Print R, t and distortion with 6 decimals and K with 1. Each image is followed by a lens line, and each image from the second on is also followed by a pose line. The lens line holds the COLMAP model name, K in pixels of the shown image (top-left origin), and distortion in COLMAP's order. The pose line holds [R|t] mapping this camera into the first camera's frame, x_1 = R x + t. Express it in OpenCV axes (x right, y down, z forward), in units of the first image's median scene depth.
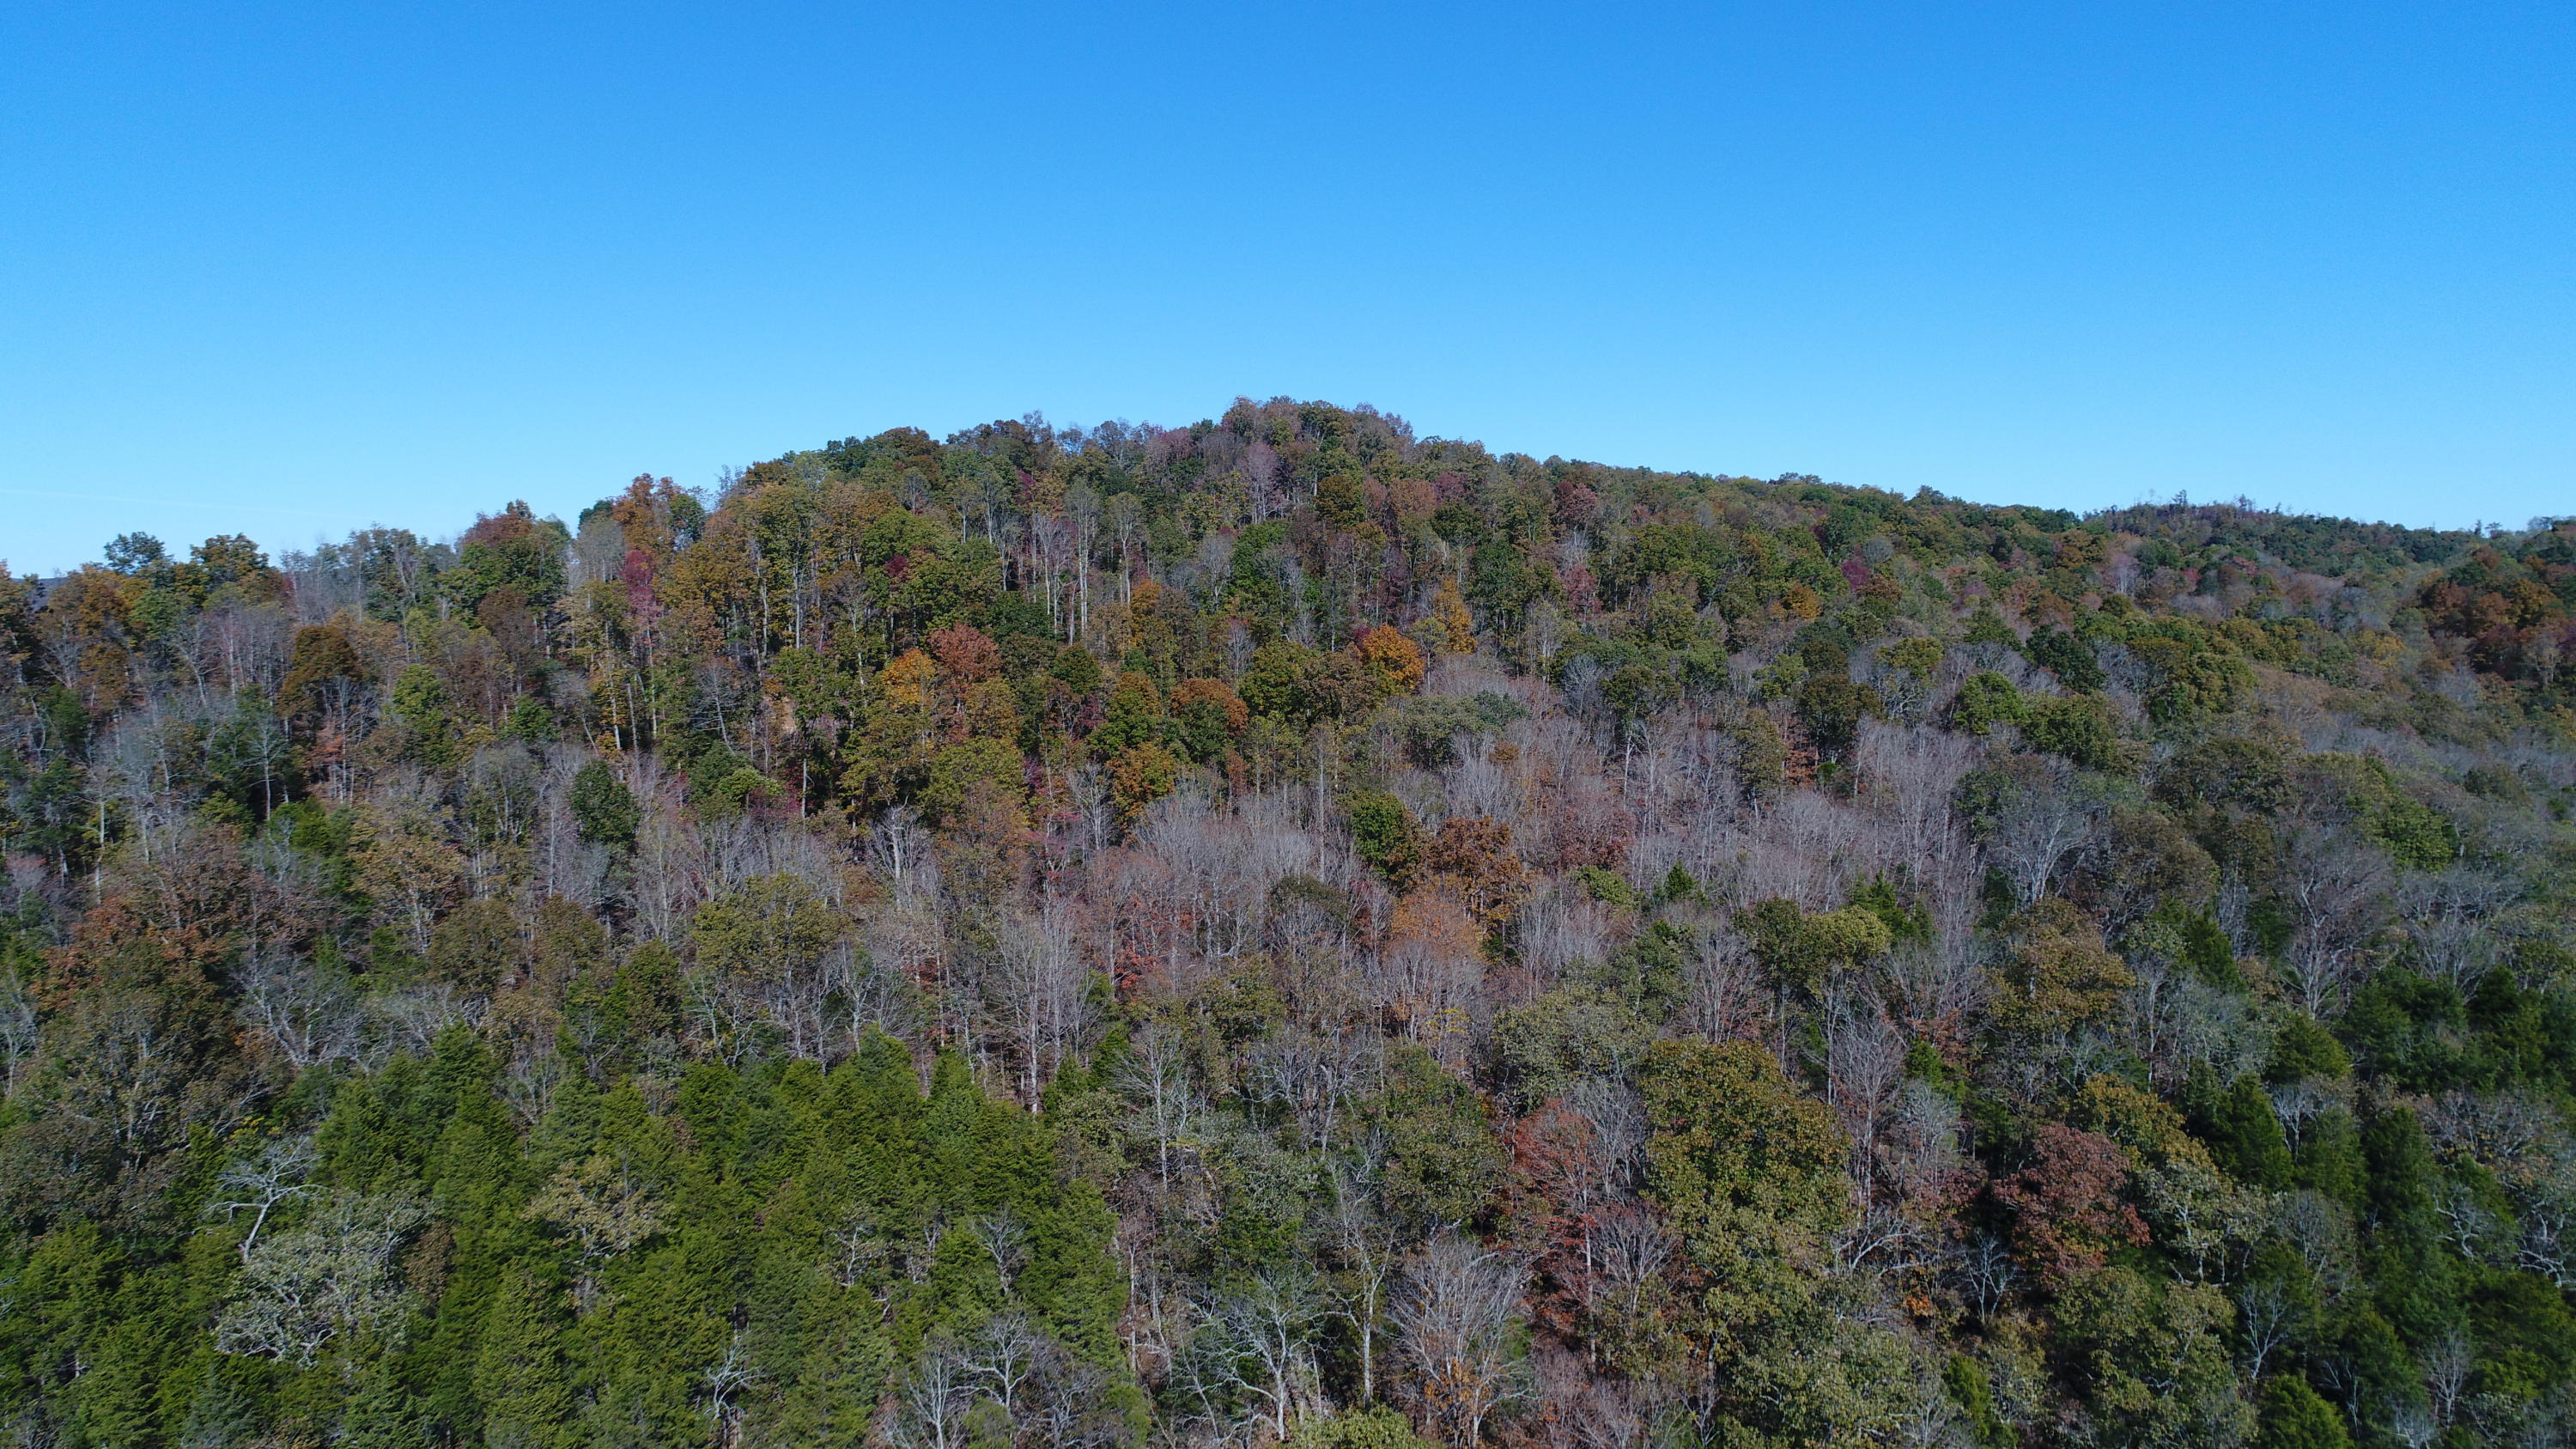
lens RADIAL K [[1723.1, 0, 1290.9], [0, 1723.1, 726.0], [0, 0, 1]] dist [0.001111, 0.000775]
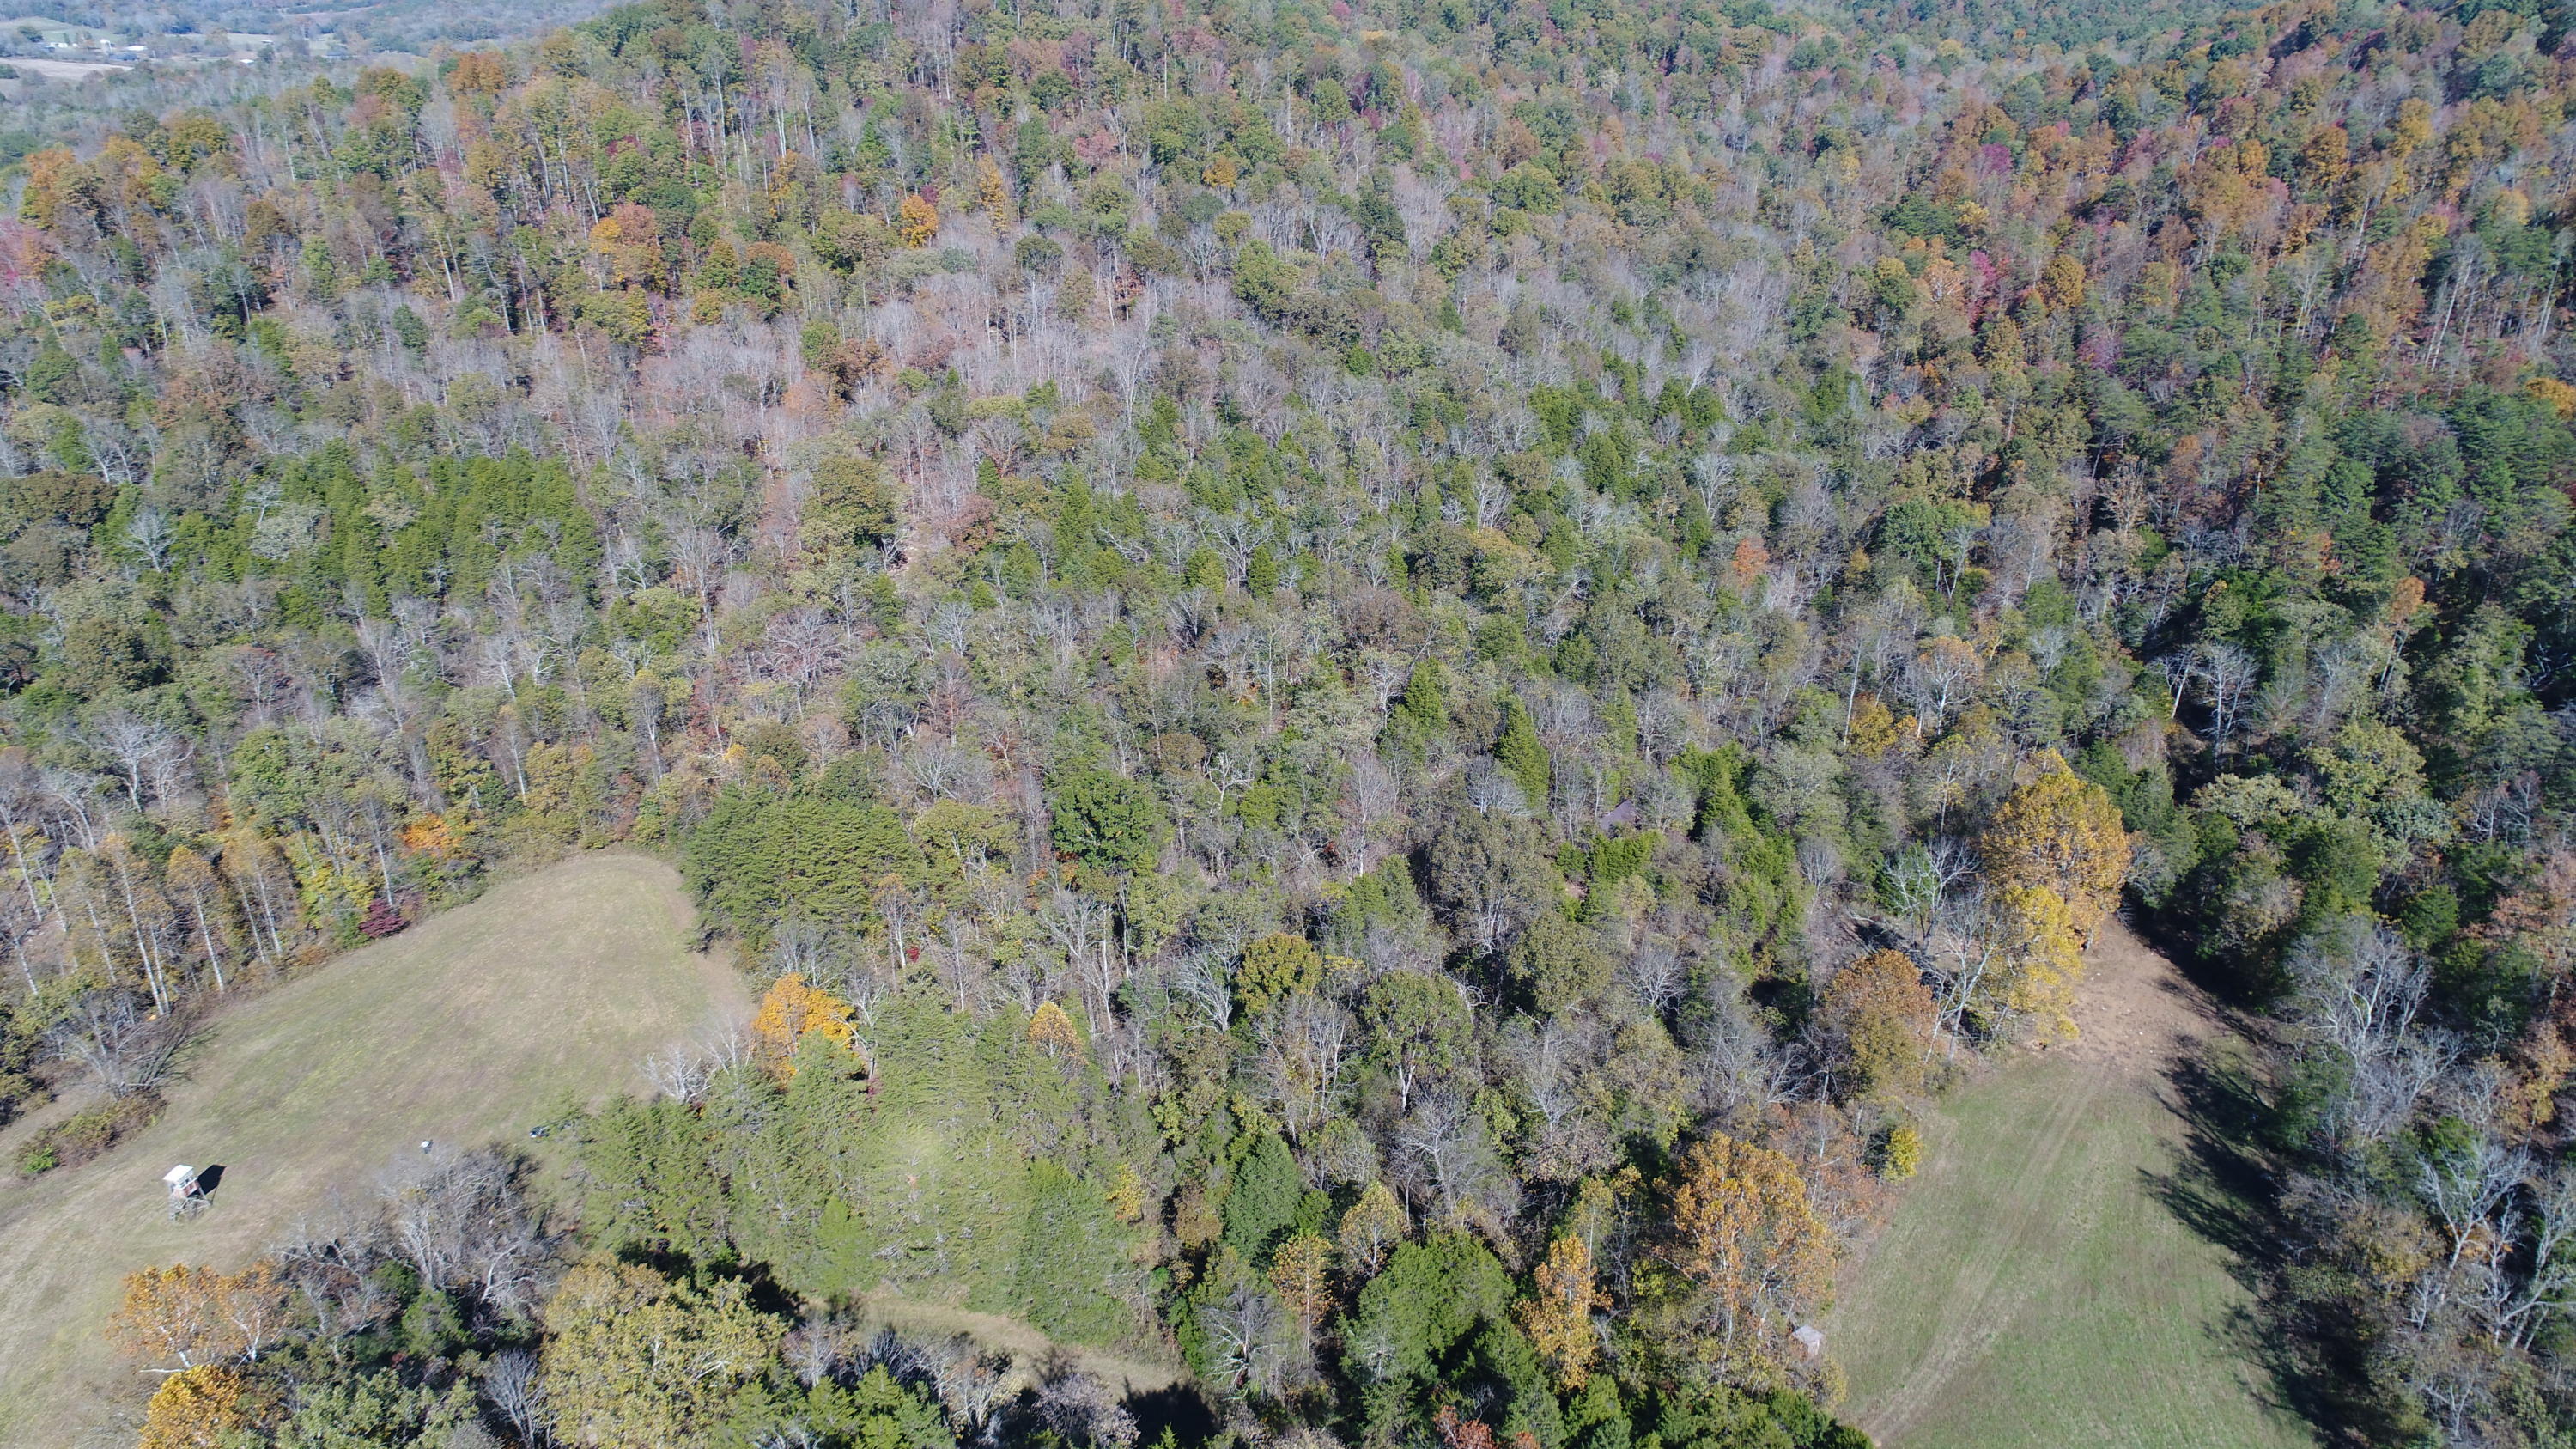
lens RADIAL K [[1723.1, 0, 1285.4], [0, 1723.1, 735.4], [0, 0, 1]] dist [0.001111, 0.000775]
pose [[0.999277, 0.024949, -0.028676, 0.896127], [-0.013600, 0.939166, 0.343195, -0.273386], [0.035494, -0.342557, 0.938826, -1.310490]]
